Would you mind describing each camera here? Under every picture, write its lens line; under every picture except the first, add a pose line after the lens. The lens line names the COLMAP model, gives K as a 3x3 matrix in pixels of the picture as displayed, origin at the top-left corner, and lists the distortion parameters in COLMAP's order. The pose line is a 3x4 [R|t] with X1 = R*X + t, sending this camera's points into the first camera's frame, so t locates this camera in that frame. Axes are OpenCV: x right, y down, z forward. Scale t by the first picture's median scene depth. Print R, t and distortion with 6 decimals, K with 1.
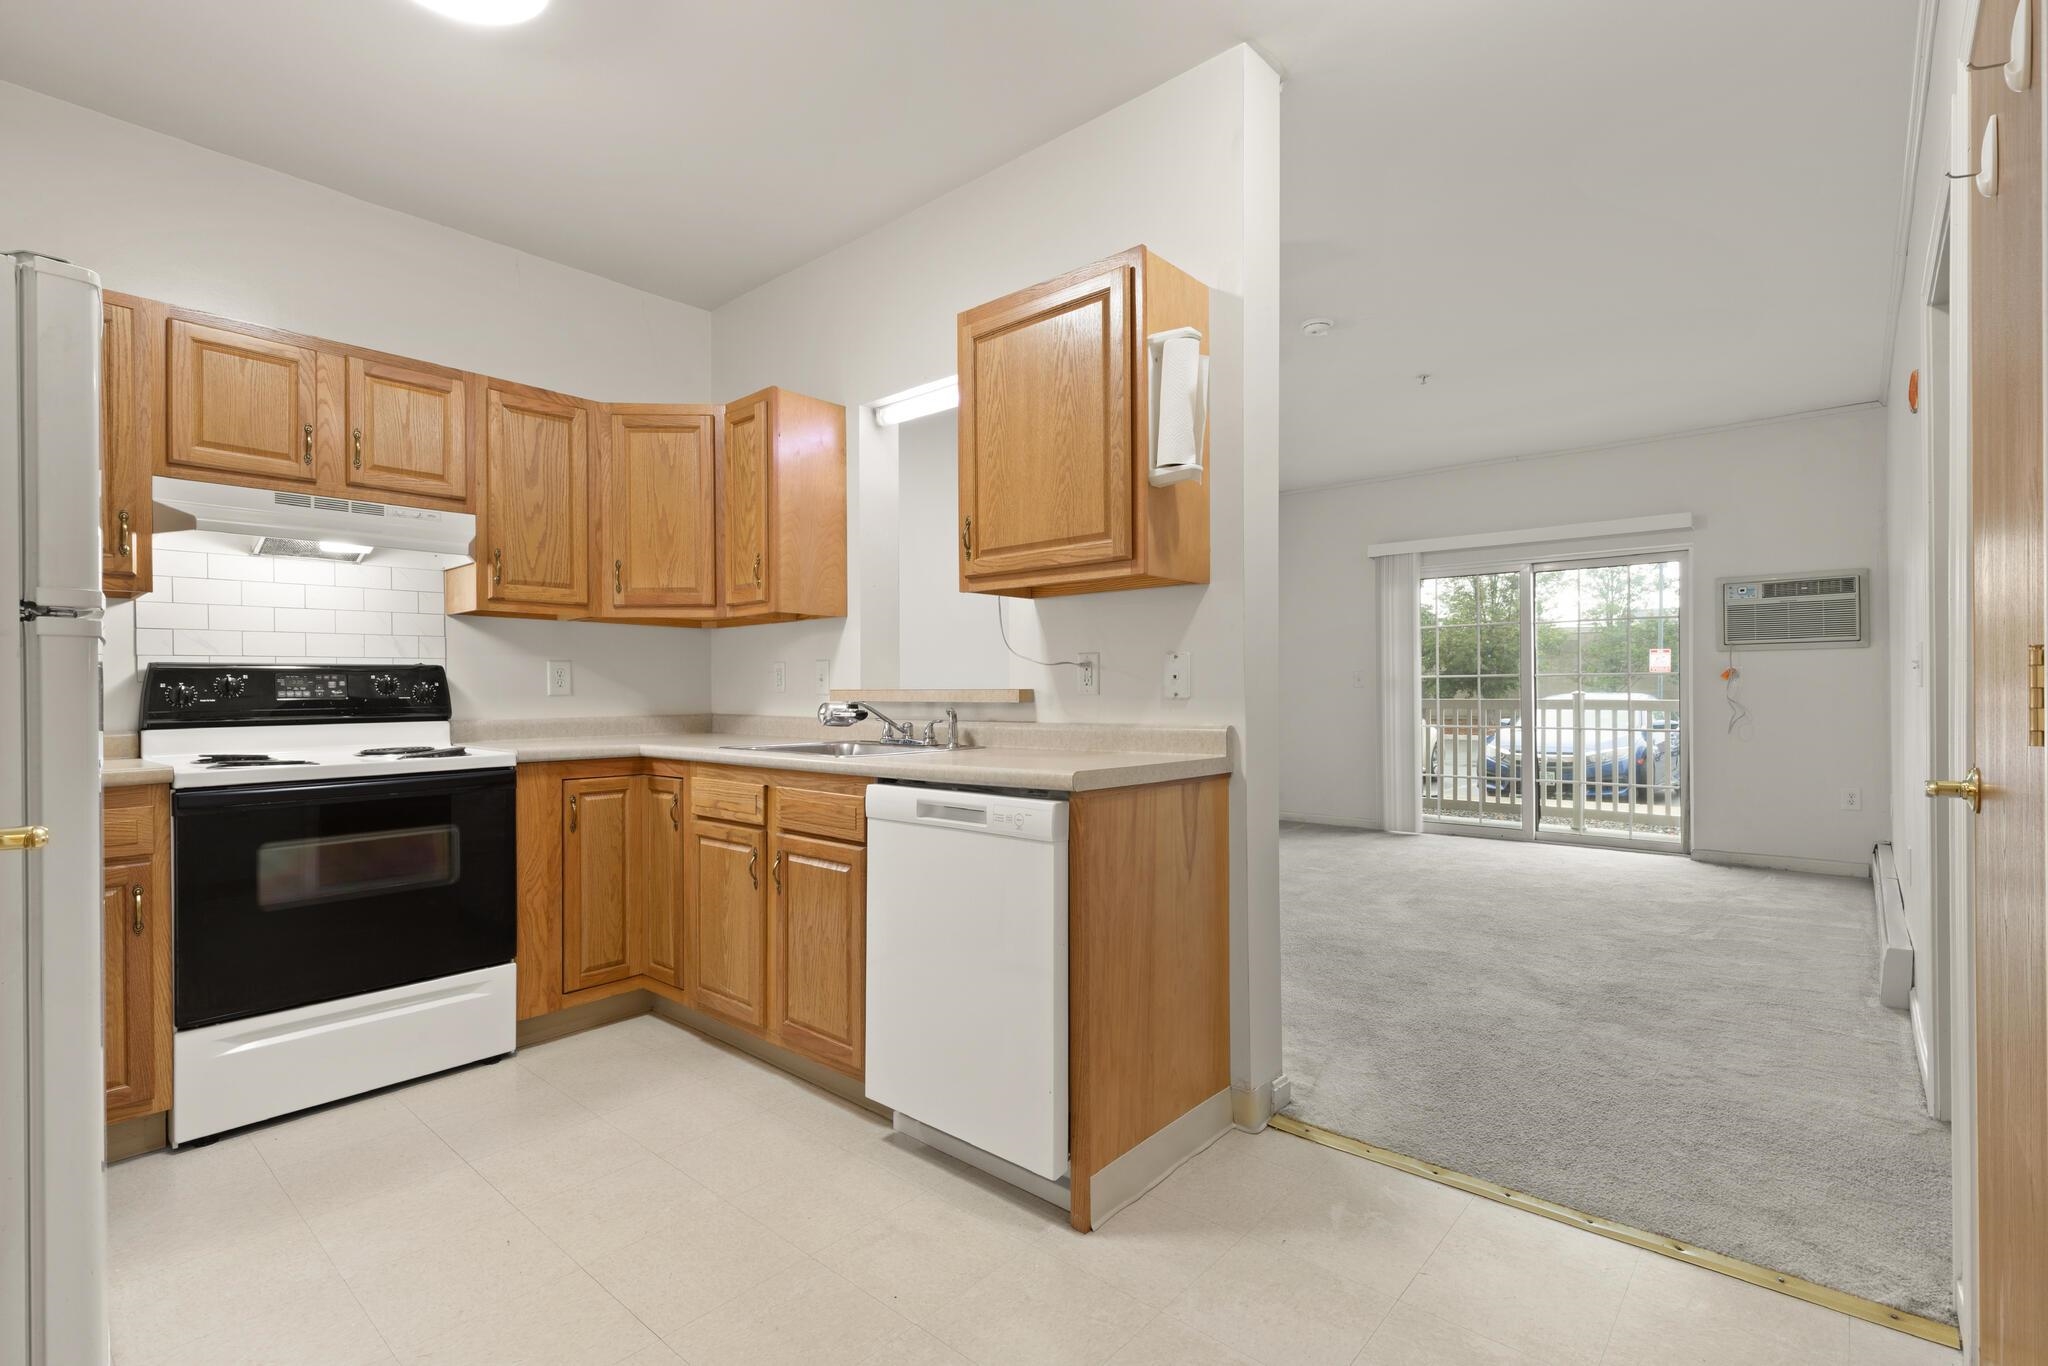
lens RADIAL K [[937.8, 0, 1030.0], [0, 937.8, 686.4], [0, 0, 1]] dist [0.009060, -0.000931]
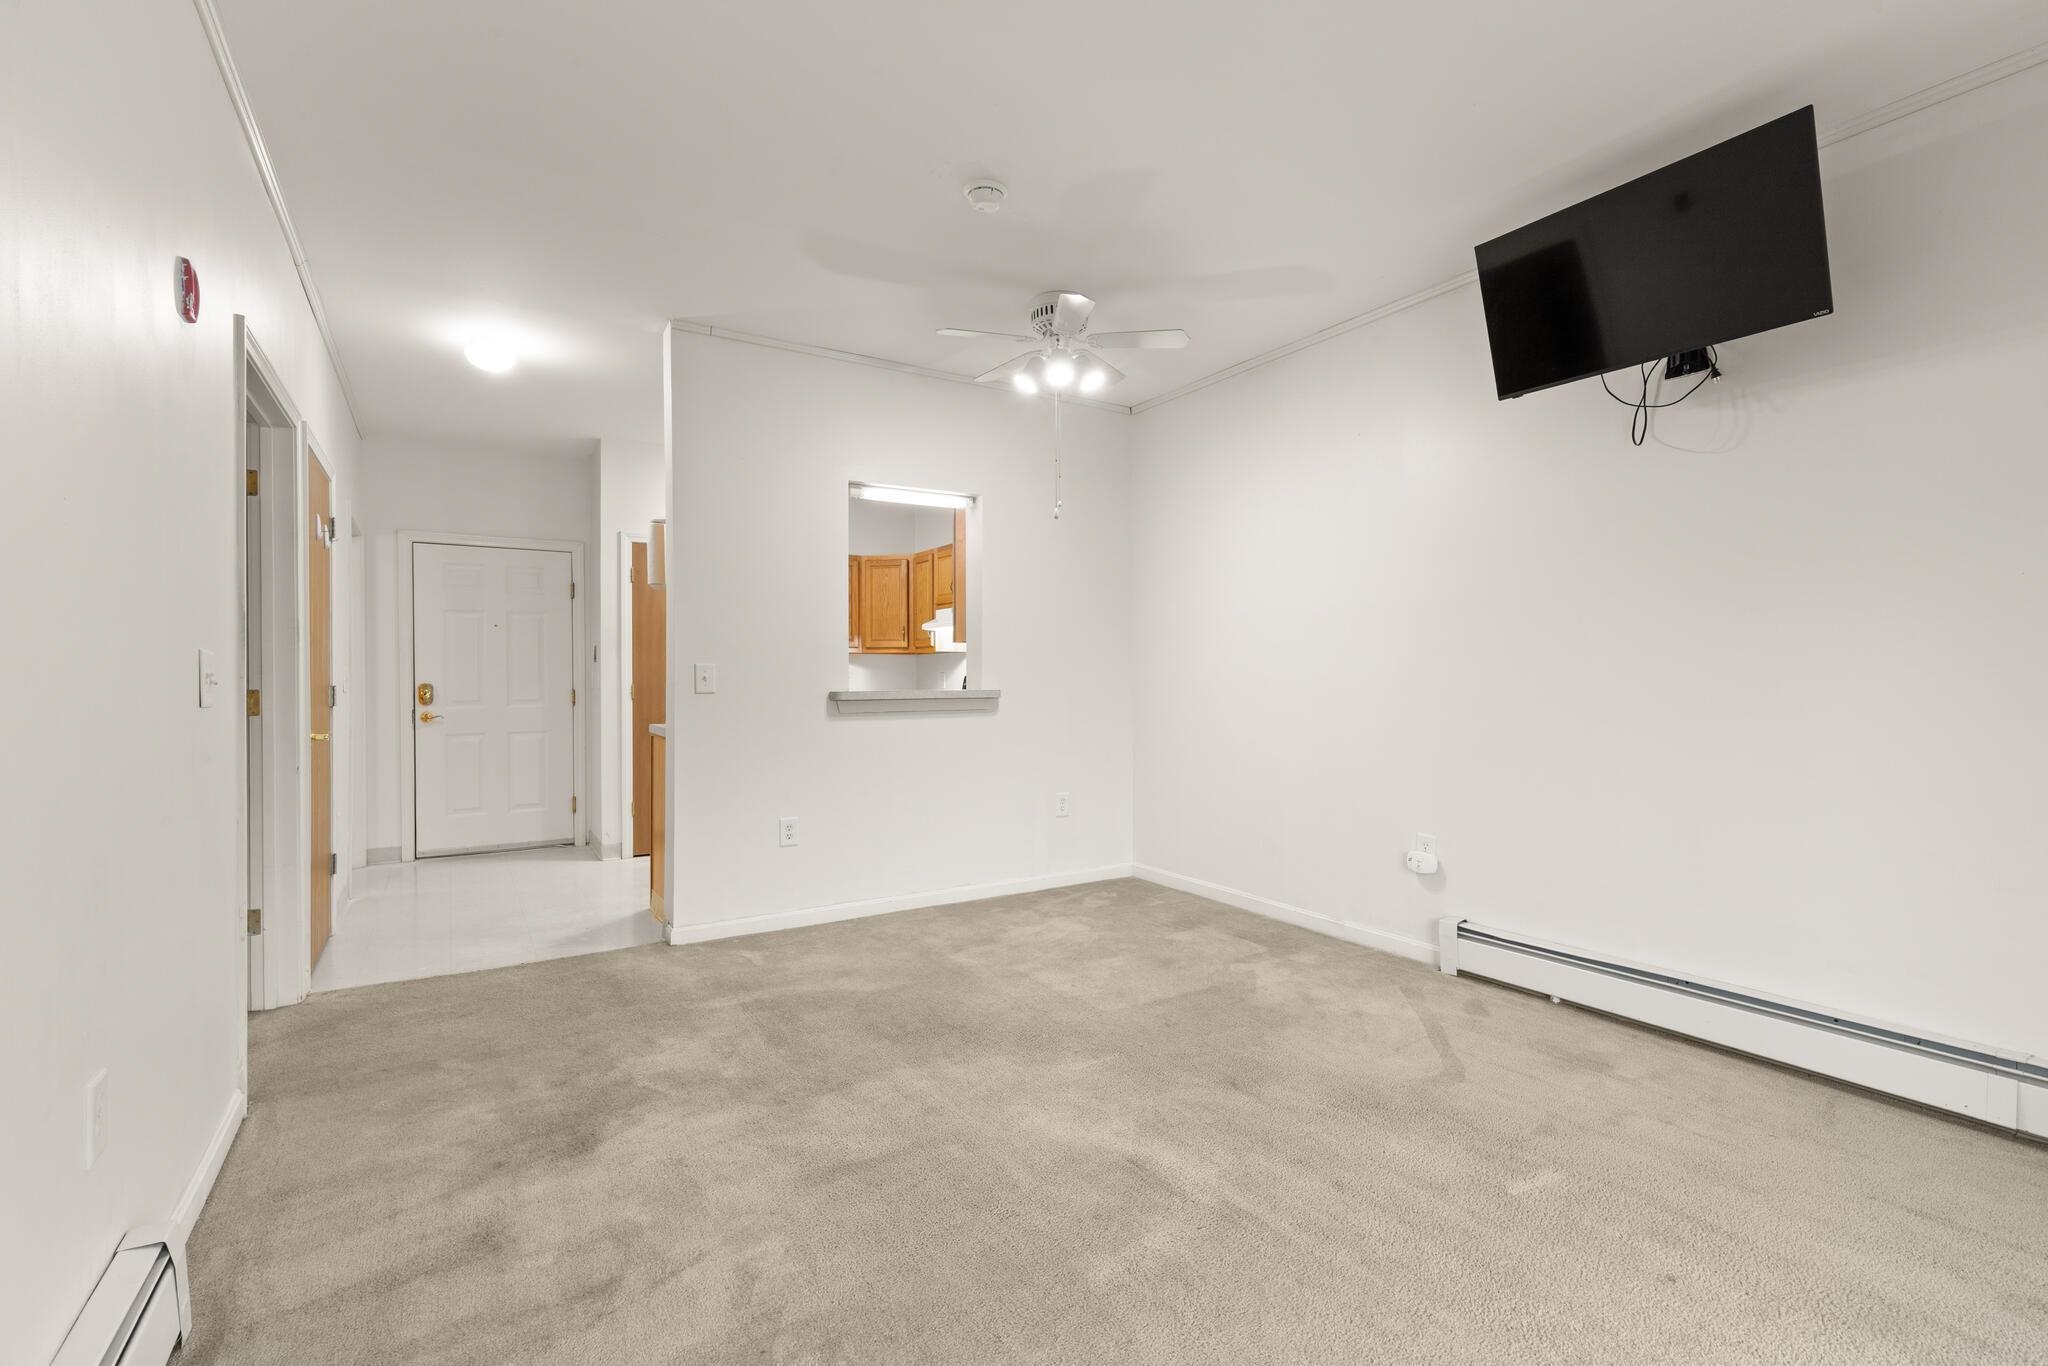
lens RADIAL K [[918.8, 0, 1026.5], [0, 918.8, 681.9], [0, 0, 1]] dist [0.002994, 0.000166]
pose [[-0.293689, 0.008547, -0.955863, 1.372643], [0.006502, 0.999955, 0.006943, -0.021392], [0.955879, -0.004176, -0.293731, 1.744187]]
